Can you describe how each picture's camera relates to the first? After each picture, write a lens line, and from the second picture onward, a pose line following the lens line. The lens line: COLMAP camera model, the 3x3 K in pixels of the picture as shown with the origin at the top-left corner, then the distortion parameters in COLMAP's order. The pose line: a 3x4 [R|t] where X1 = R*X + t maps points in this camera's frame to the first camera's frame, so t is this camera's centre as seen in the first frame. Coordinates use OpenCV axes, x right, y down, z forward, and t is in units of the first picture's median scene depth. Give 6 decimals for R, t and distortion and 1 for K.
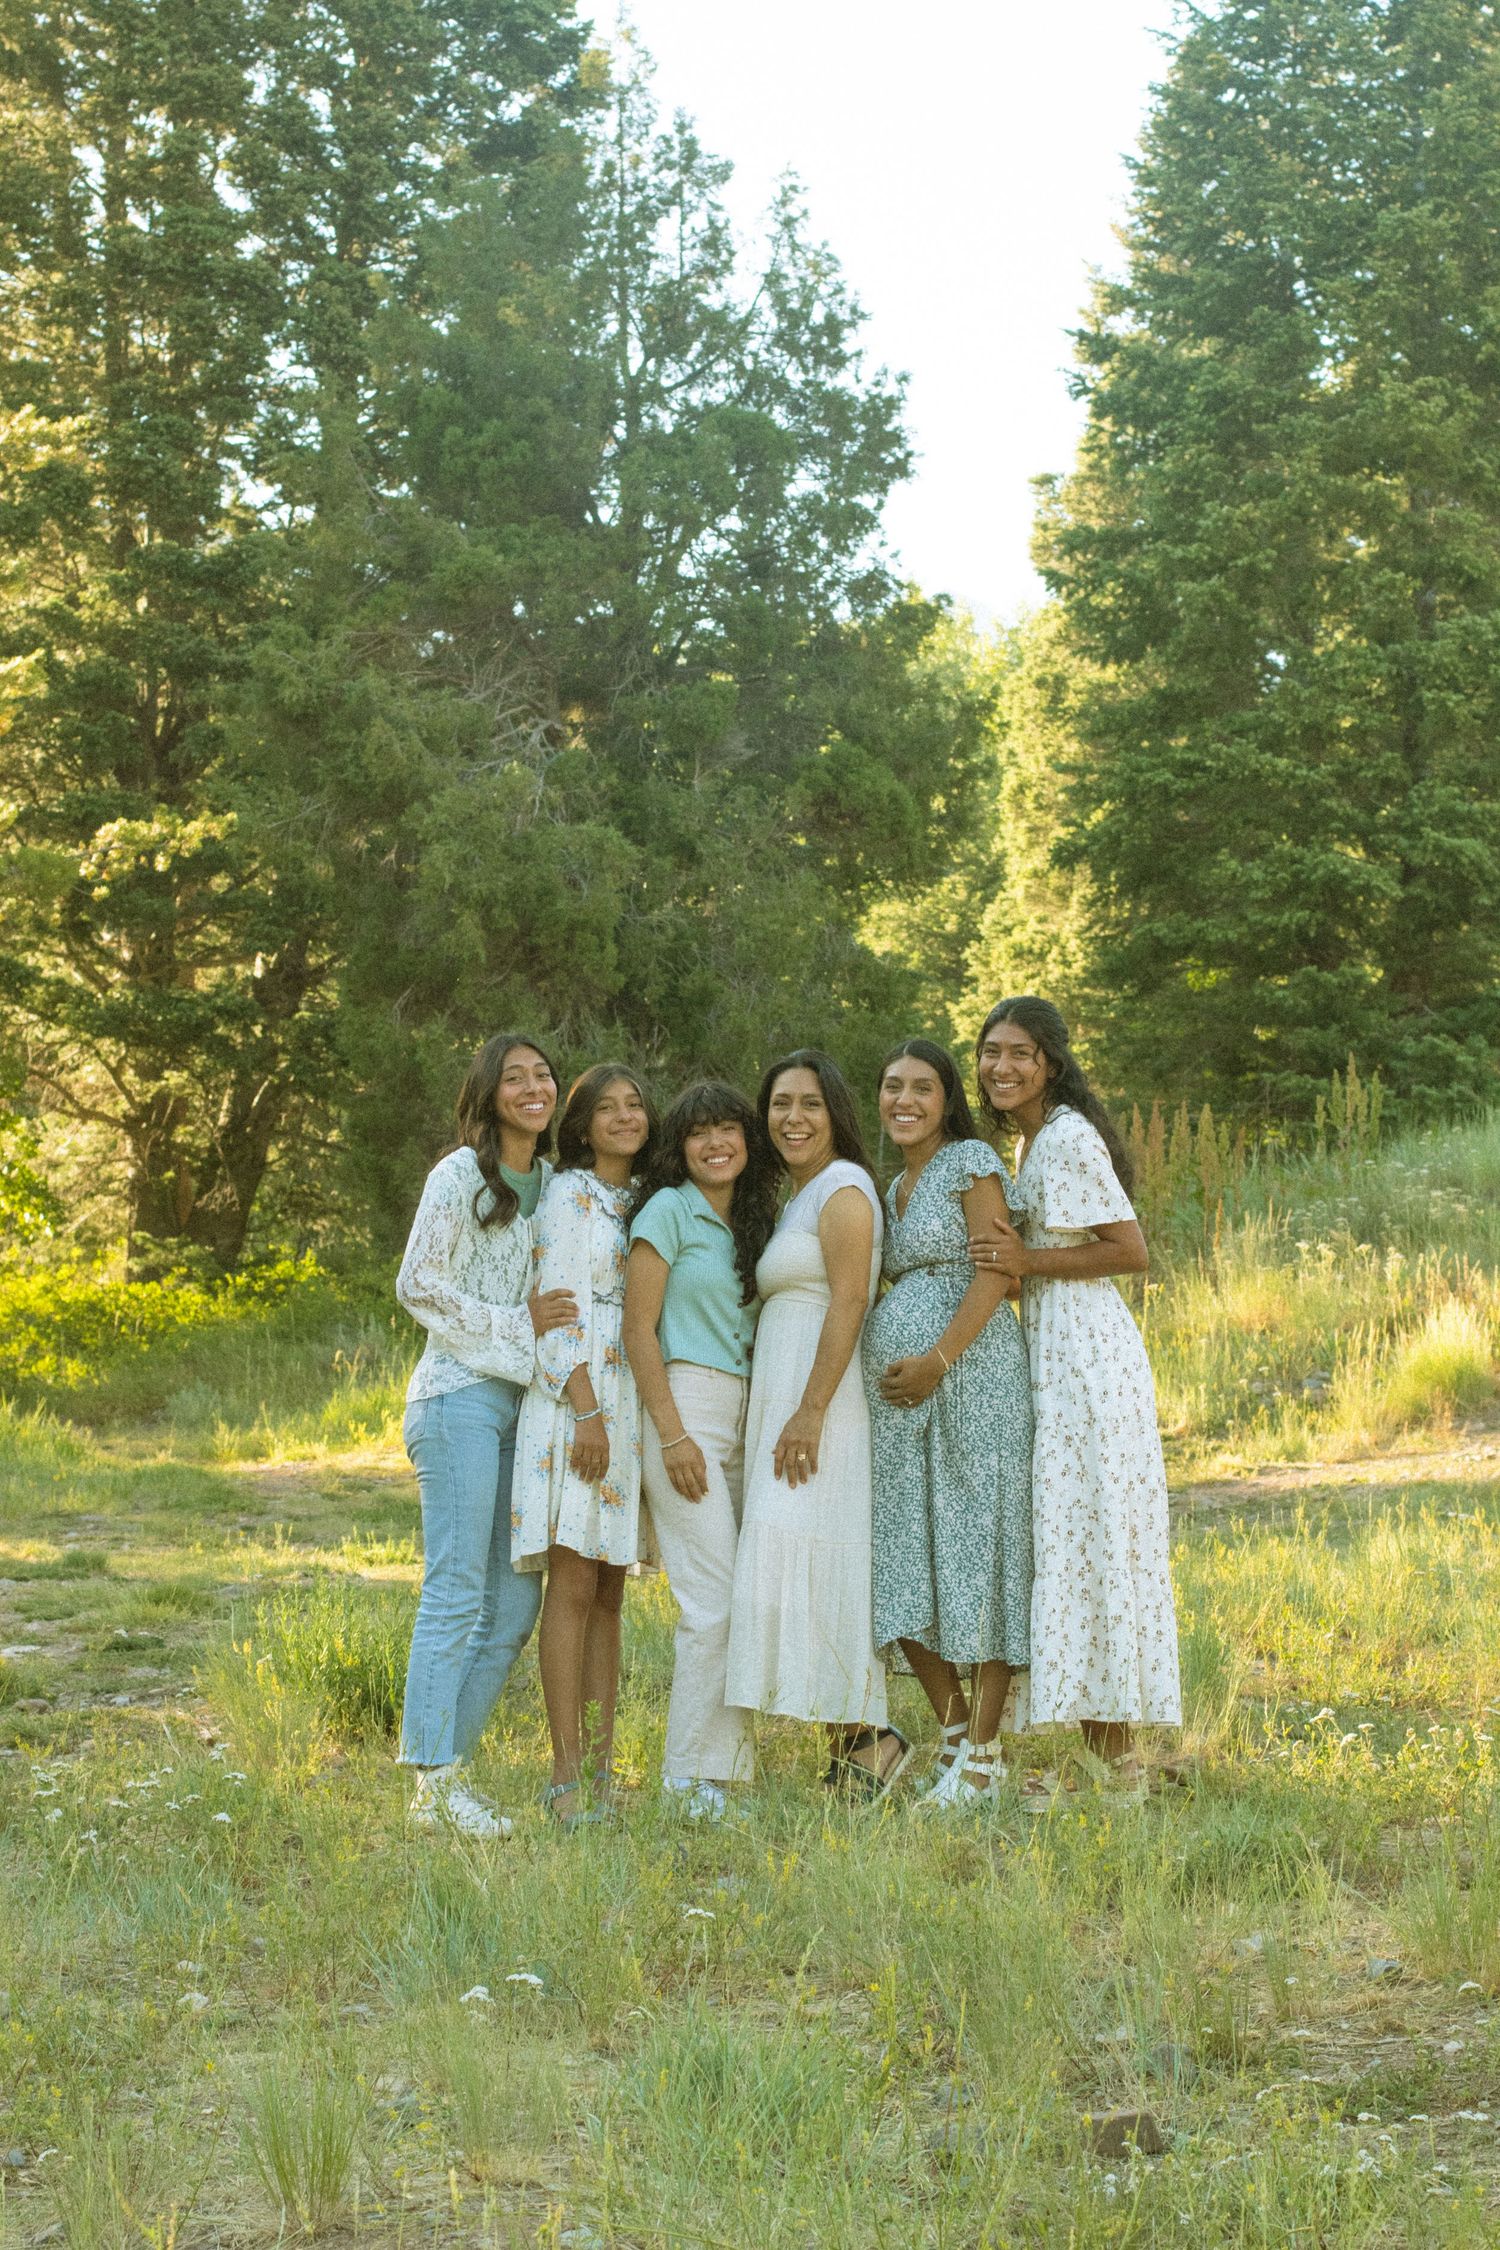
lens RADIAL K [[5265.6, 0, 736.2], [0, 5265.6, 1120.7], [0, 0, 1]] dist [-0.141515, 0.306127]
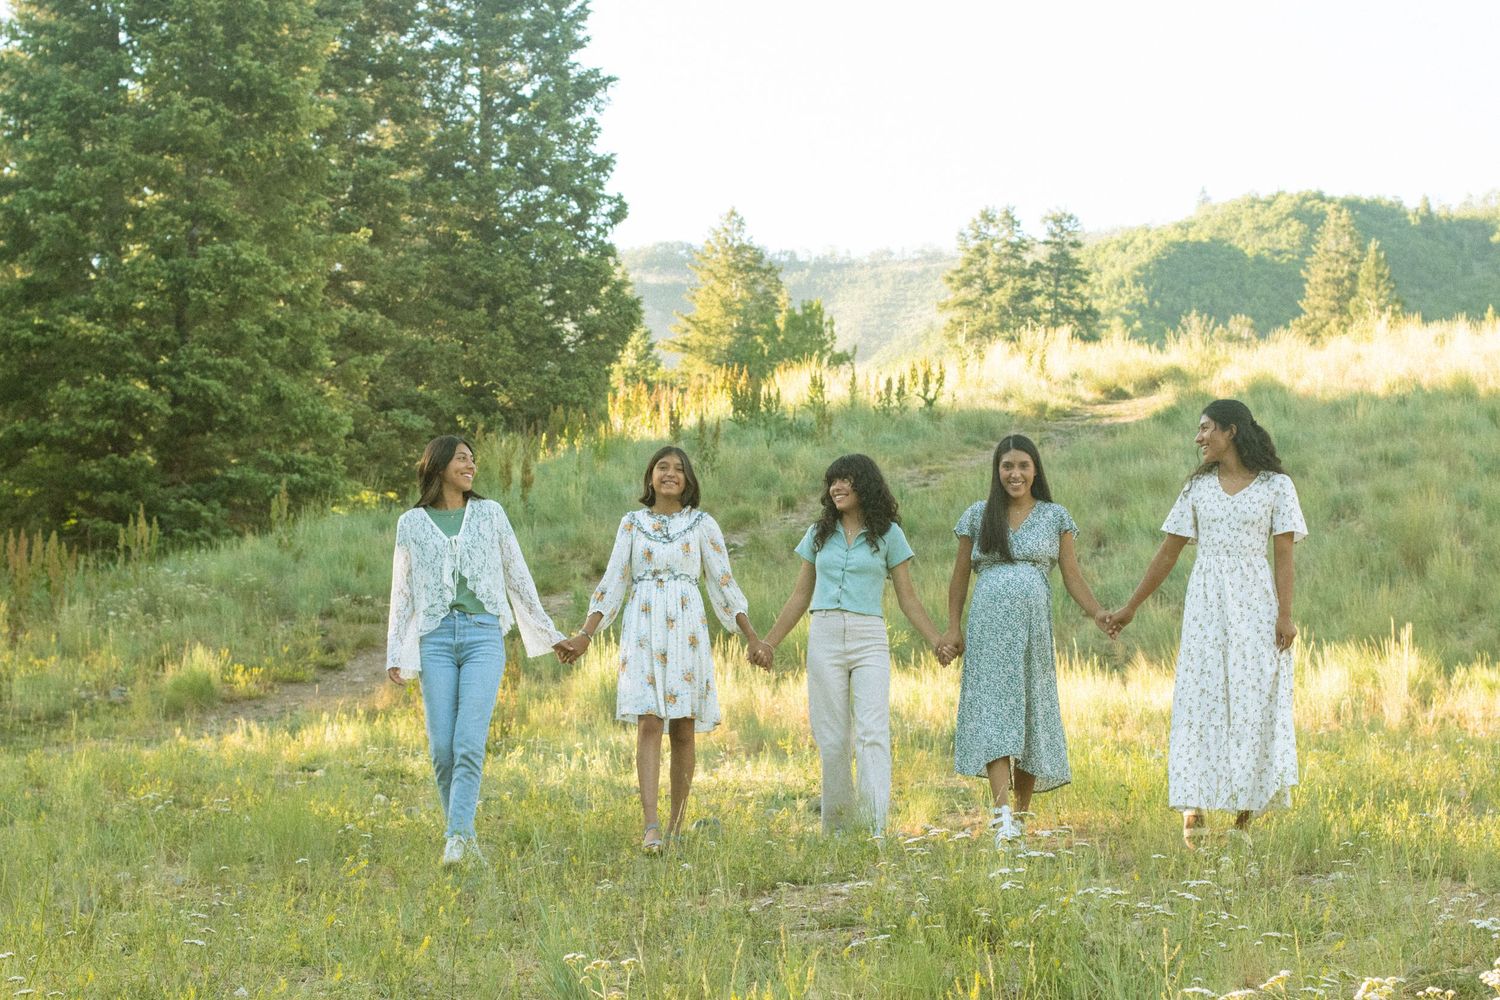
lens RADIAL K [[3510.4, 0, 750.4], [0, 3510.4, 474.3], [0, 0, 1]] dist [-0.141515, 0.306127]
pose [[0.956395, 0.037633, 0.289643, -0.015042], [-0.029517, 0.999041, -0.032340, 0.005857], [-0.290582, 0.022381, 0.956588, -0.090216]]
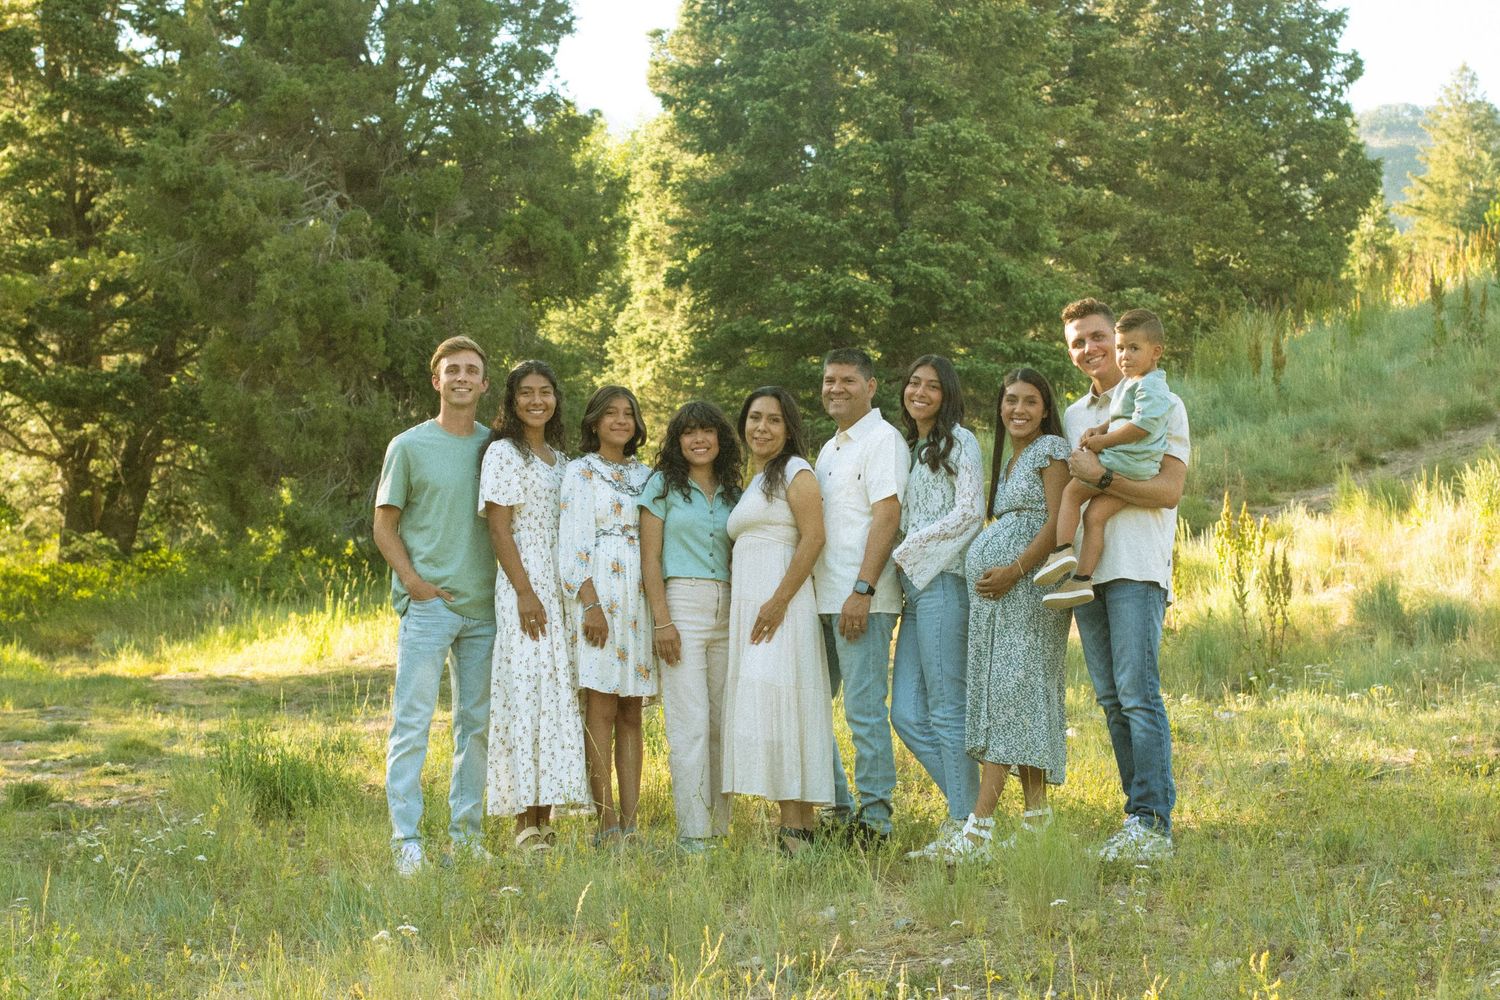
lens RADIAL K [[3510.4, 0, 750.4], [0, 3510.4, 474.3], [0, 0, 1]] dist [-0.141515, 0.306127]
pose [[0.996242, -0.007473, 0.086292, -0.004358], [0.007080, 0.999963, 0.004857, 0.001801], [-0.086325, -0.004227, 0.996258, -0.023239]]
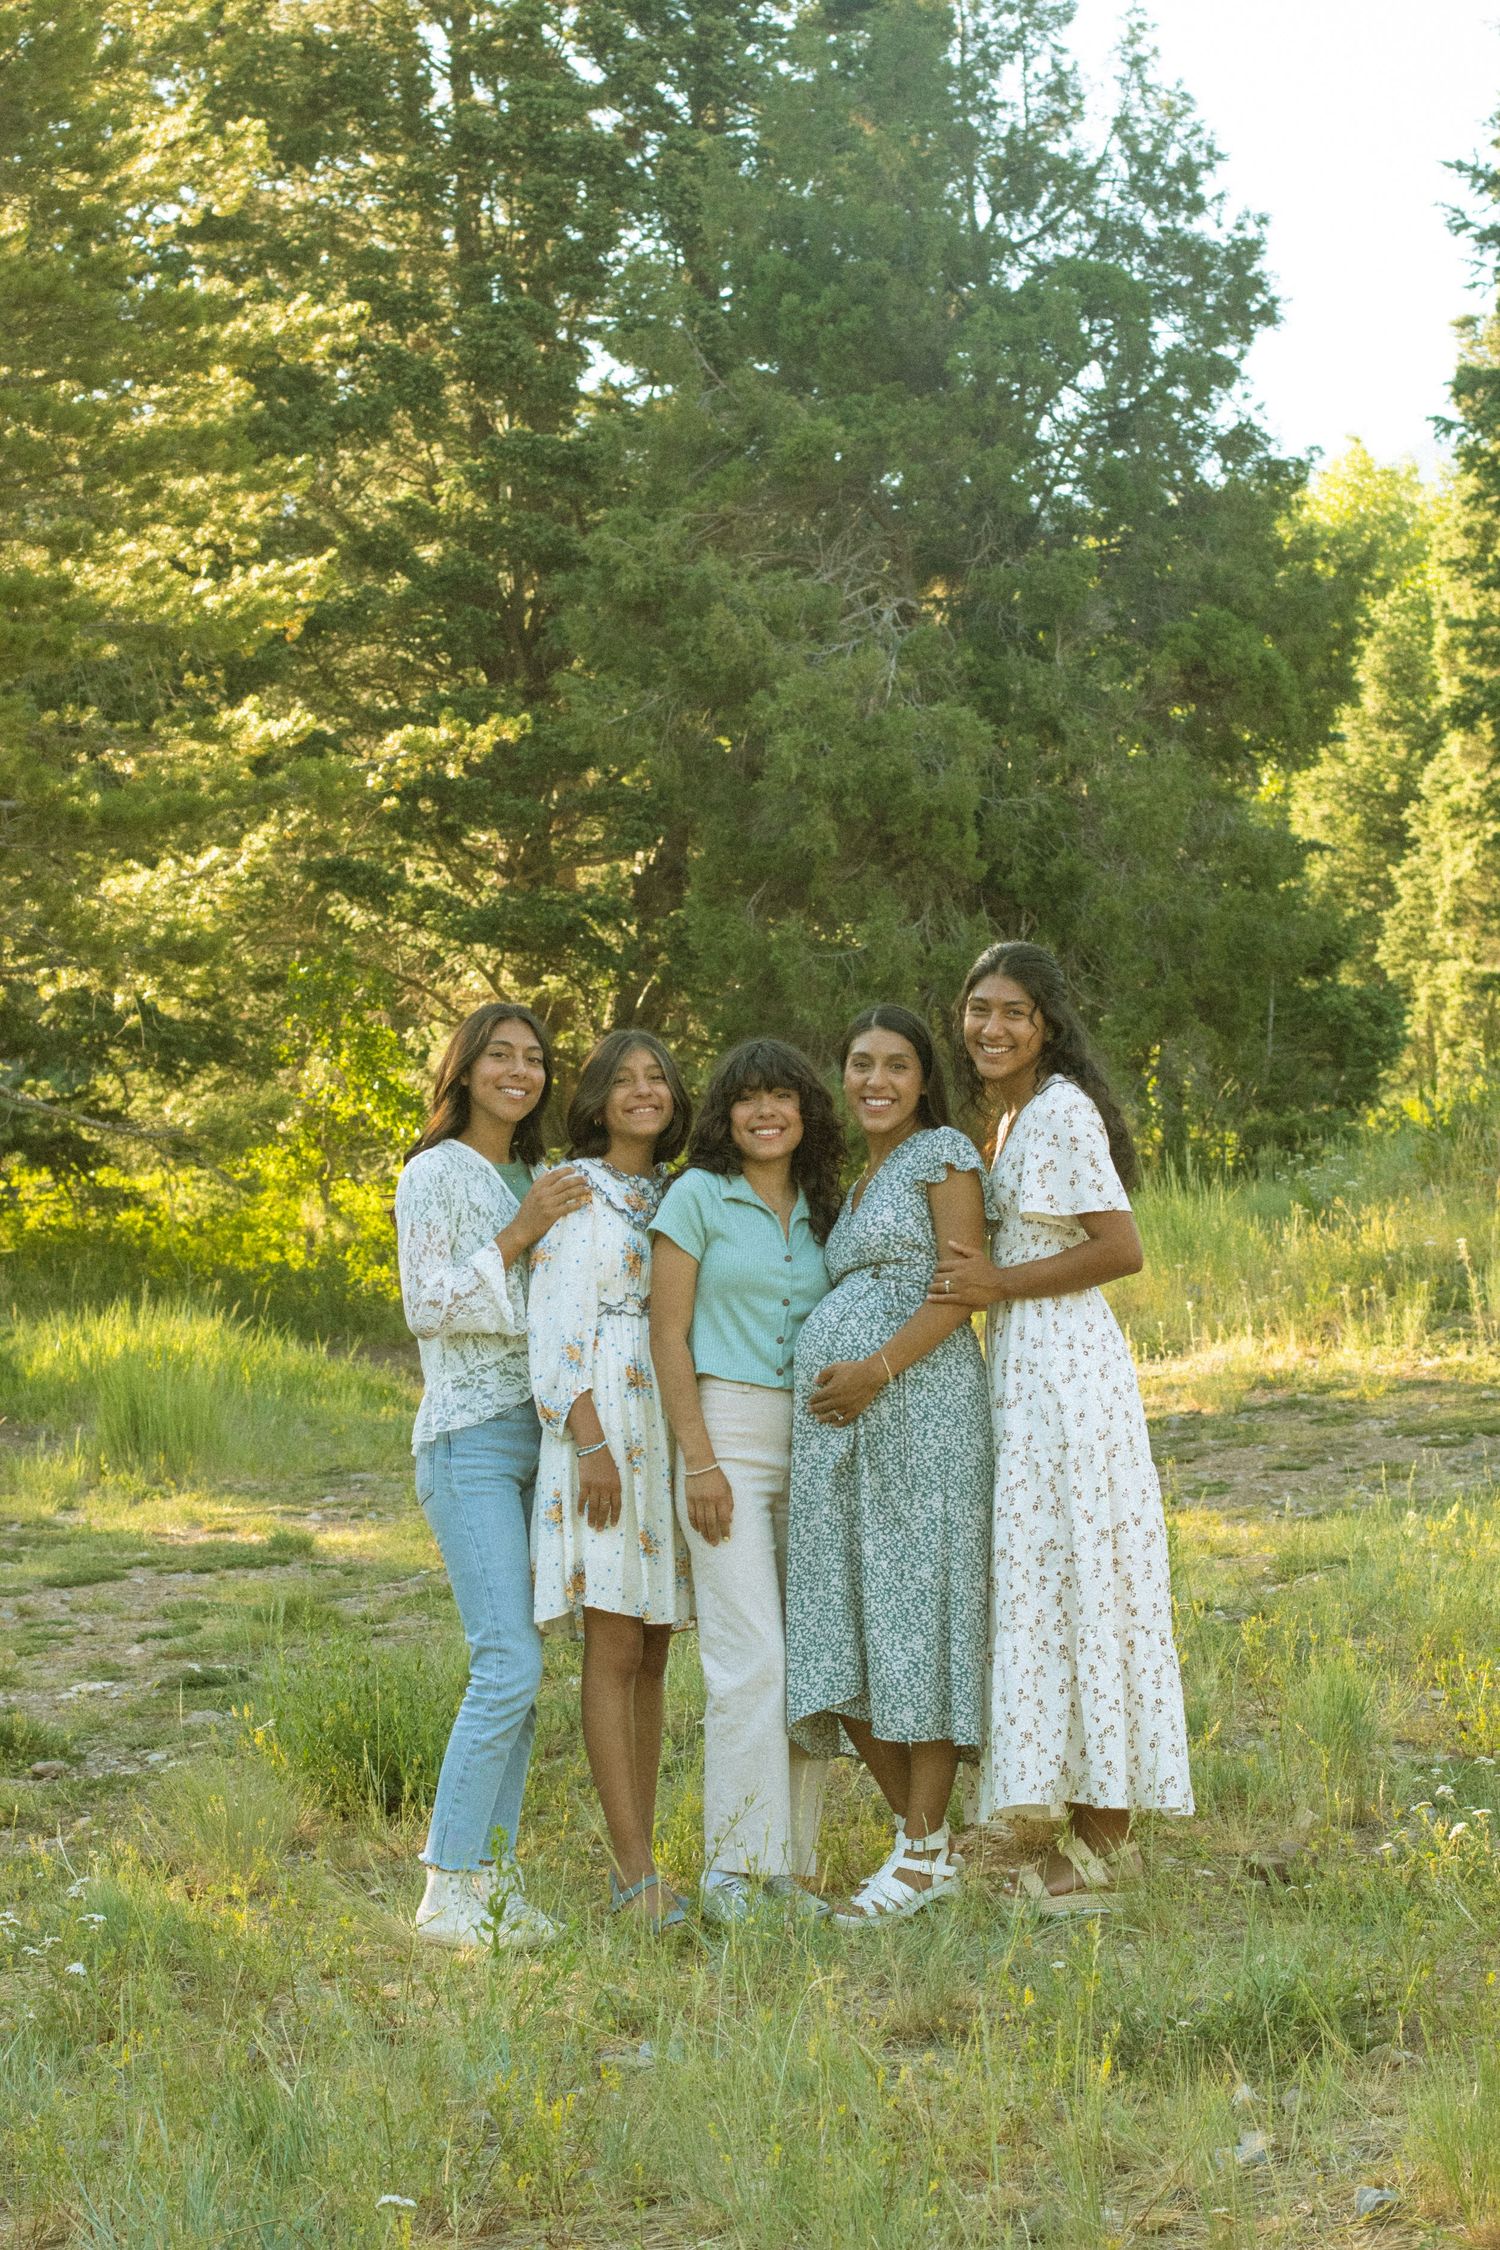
lens RADIAL K [[5265.6, 0, 736.2], [0, 5265.6, 1120.7], [0, 0, 1]] dist [-0.141515, 0.306127]
pose [[0.994750, -0.036116, -0.095751, 0.019946], [0.038464, 0.999000, 0.022783, -0.003699], [0.094833, -0.026347, 0.995145, 0.040600]]
